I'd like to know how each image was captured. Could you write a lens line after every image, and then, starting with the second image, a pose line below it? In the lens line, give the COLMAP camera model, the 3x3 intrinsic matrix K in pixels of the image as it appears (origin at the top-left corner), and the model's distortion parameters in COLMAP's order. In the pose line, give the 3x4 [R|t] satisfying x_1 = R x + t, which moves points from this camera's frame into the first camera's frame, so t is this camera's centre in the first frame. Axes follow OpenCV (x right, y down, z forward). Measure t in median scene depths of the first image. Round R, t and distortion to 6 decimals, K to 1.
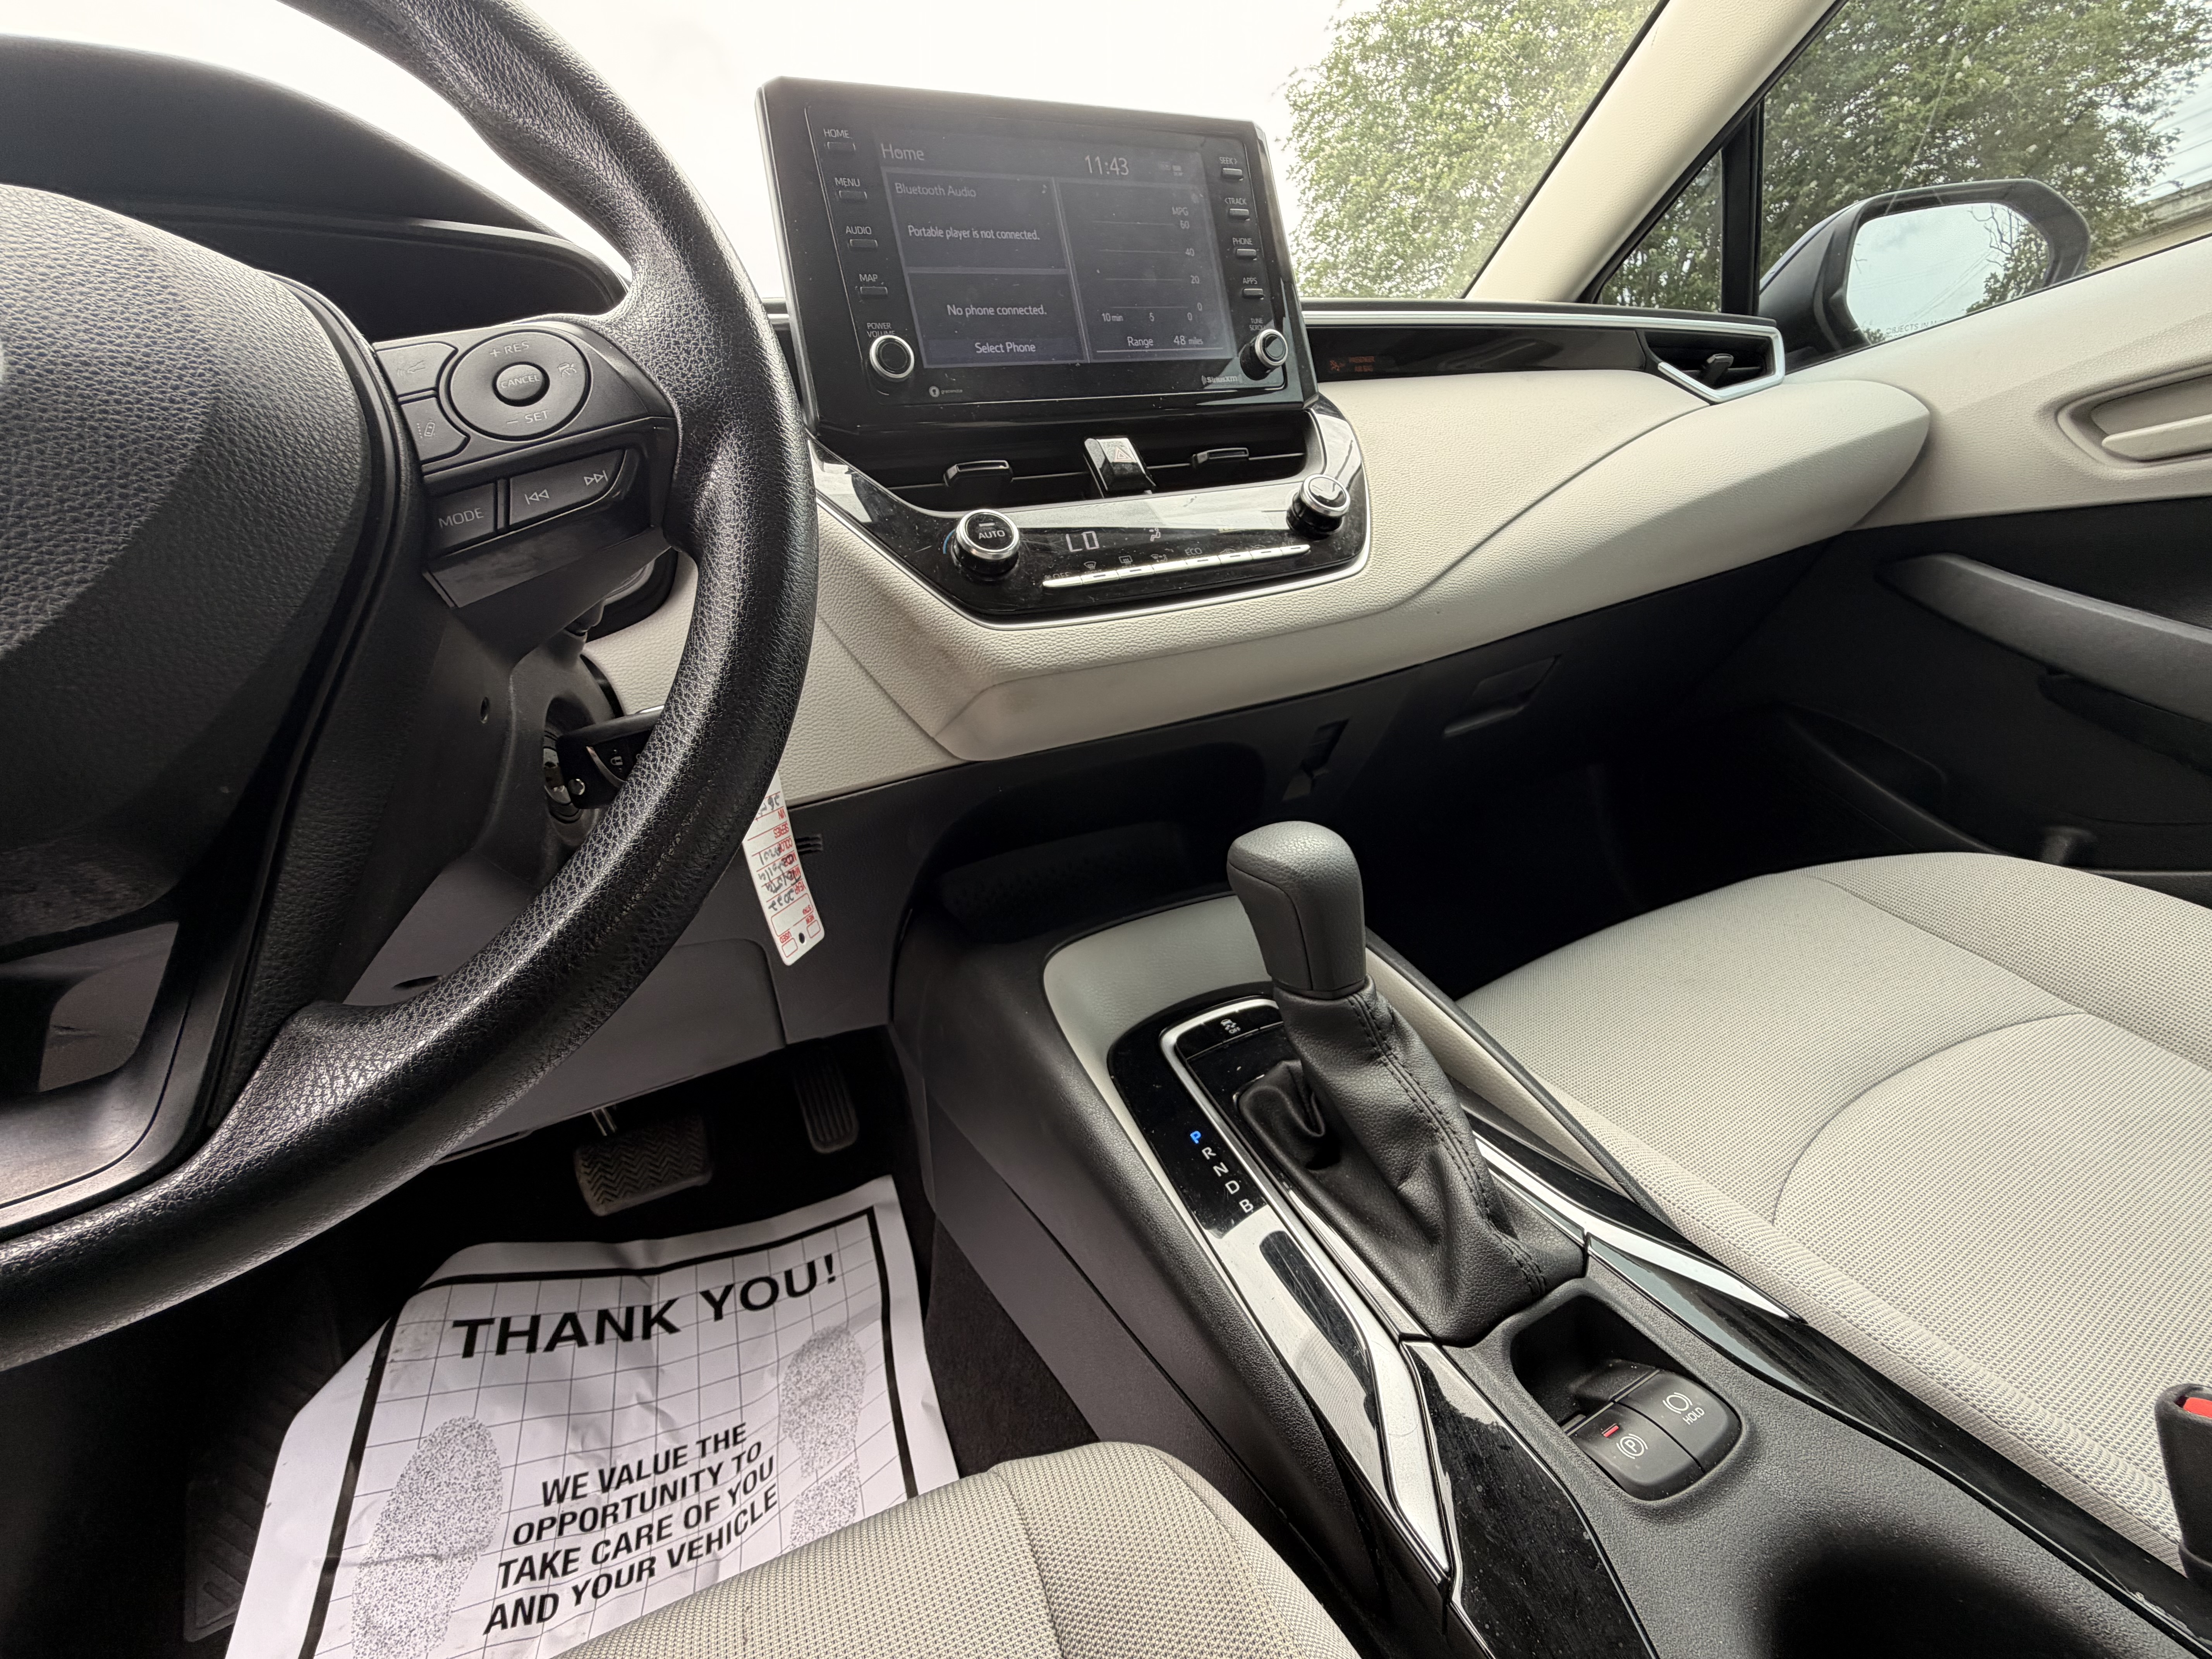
lens RADIAL K [[879.9, 0, 1097.3], [0, 879.9, 825.6], [0, 0, 1]] dist [0.001685, -0.000726]
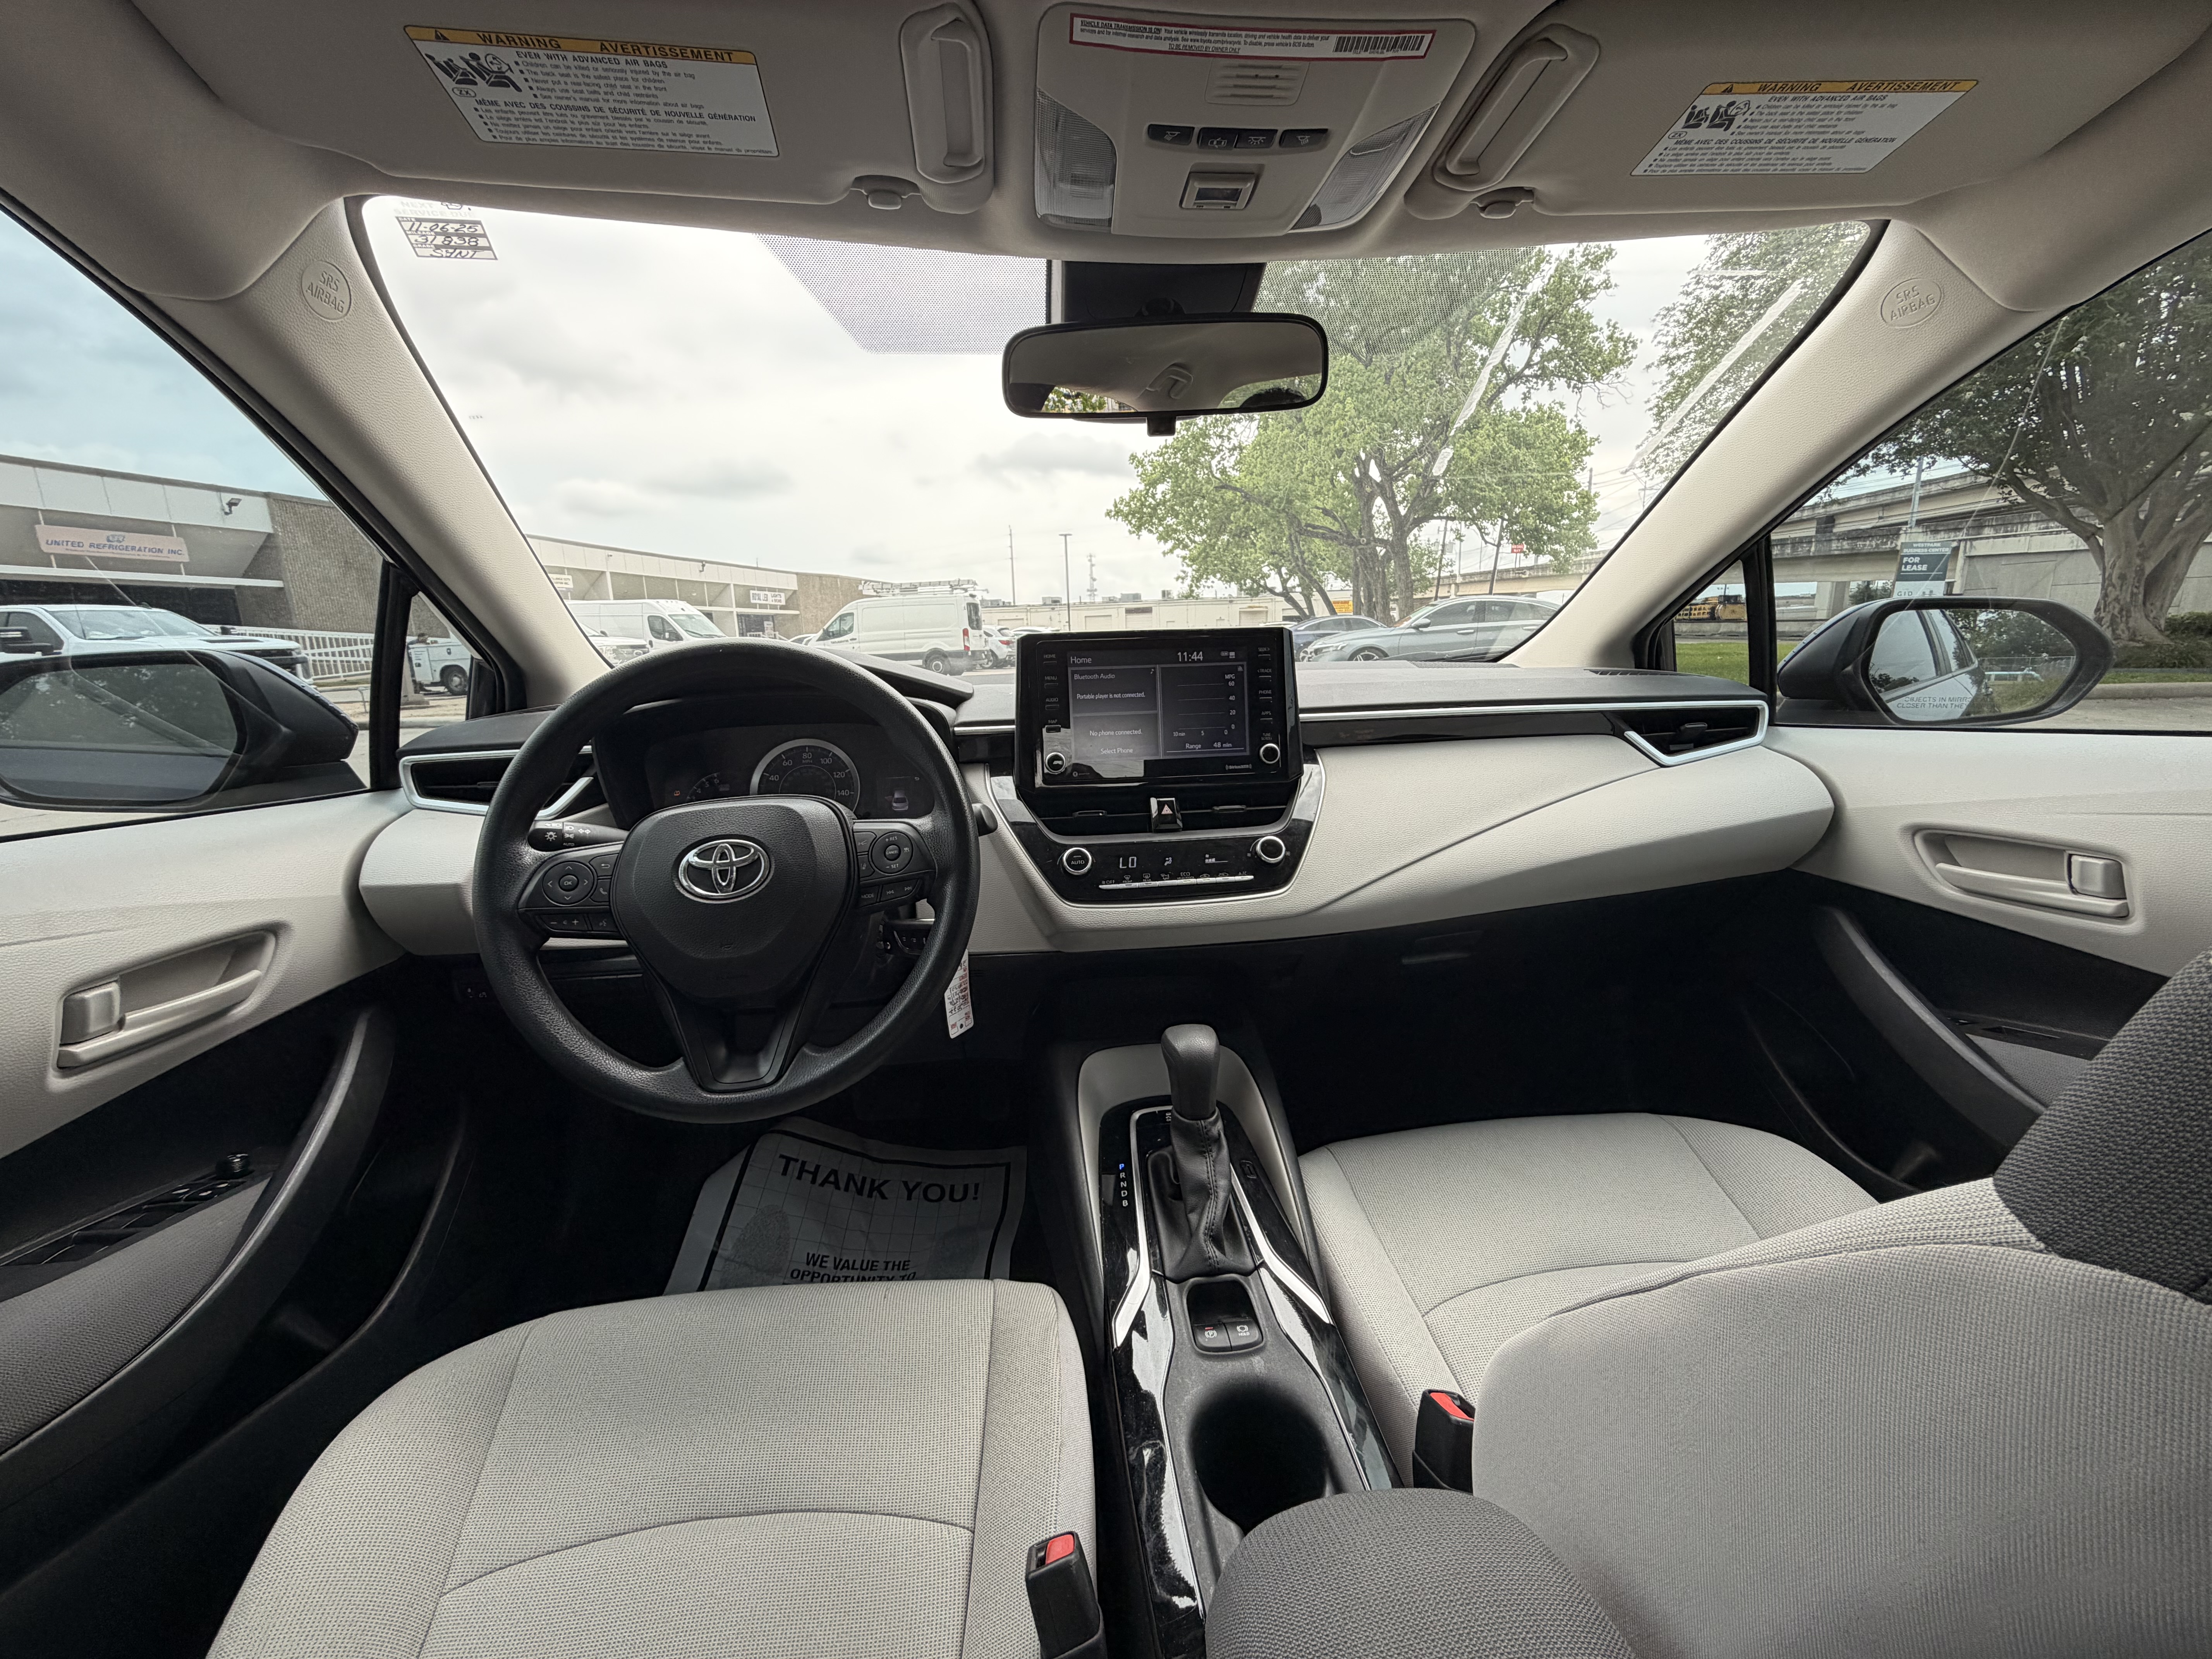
lens RADIAL K [[875.2, 0, 1103.3], [0, 875.2, 835.5], [0, 0, 1]] dist [0.002445, 0.000230]
pose [[0.939494, 0.182673, -0.289795, 0.297082], [-0.182850, 0.982778, 0.026710, -0.252713], [0.289684, 0.027895, 0.956716, -0.549795]]
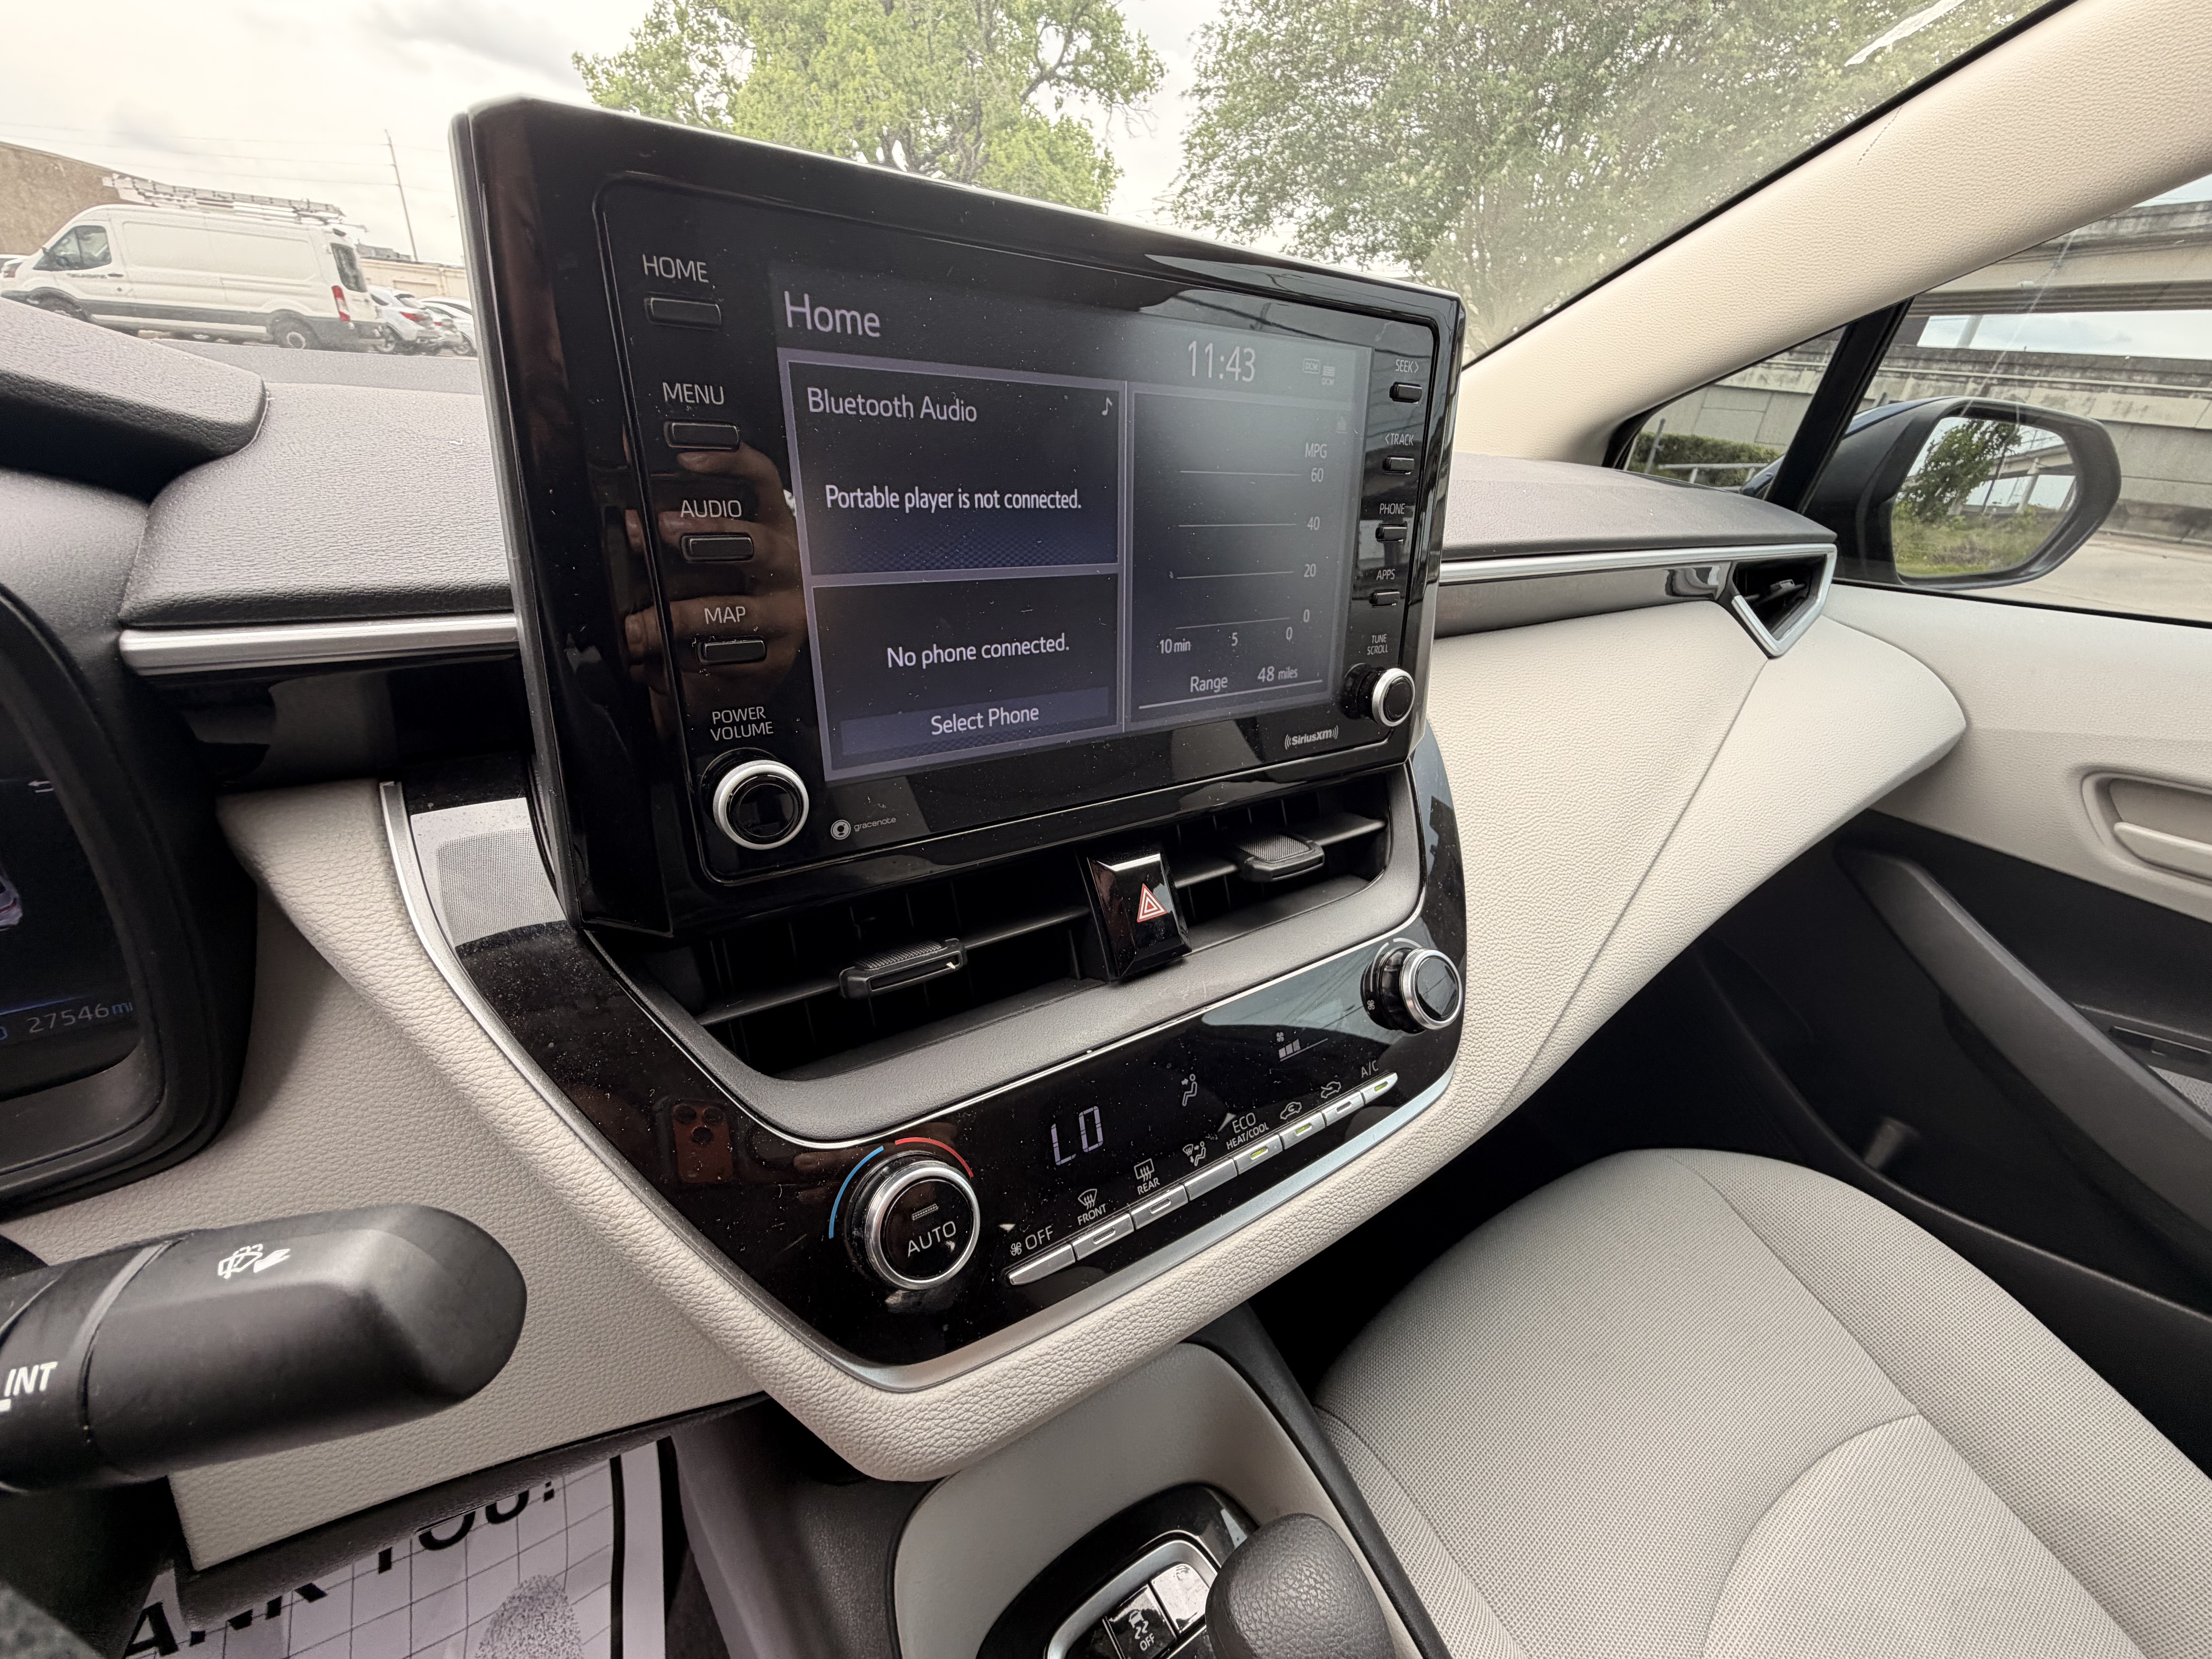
lens RADIAL K [[879.9, 0, 1097.3], [0, 879.9, 825.6], [0, 0, 1]] dist [0.001685, -0.000726]
pose [[0.962684, 0.130616, 0.237020, -0.099620], [-0.177837, 0.965495, 0.190247, -0.371147], [-0.203992, -0.225299, 0.952695, 0.294468]]
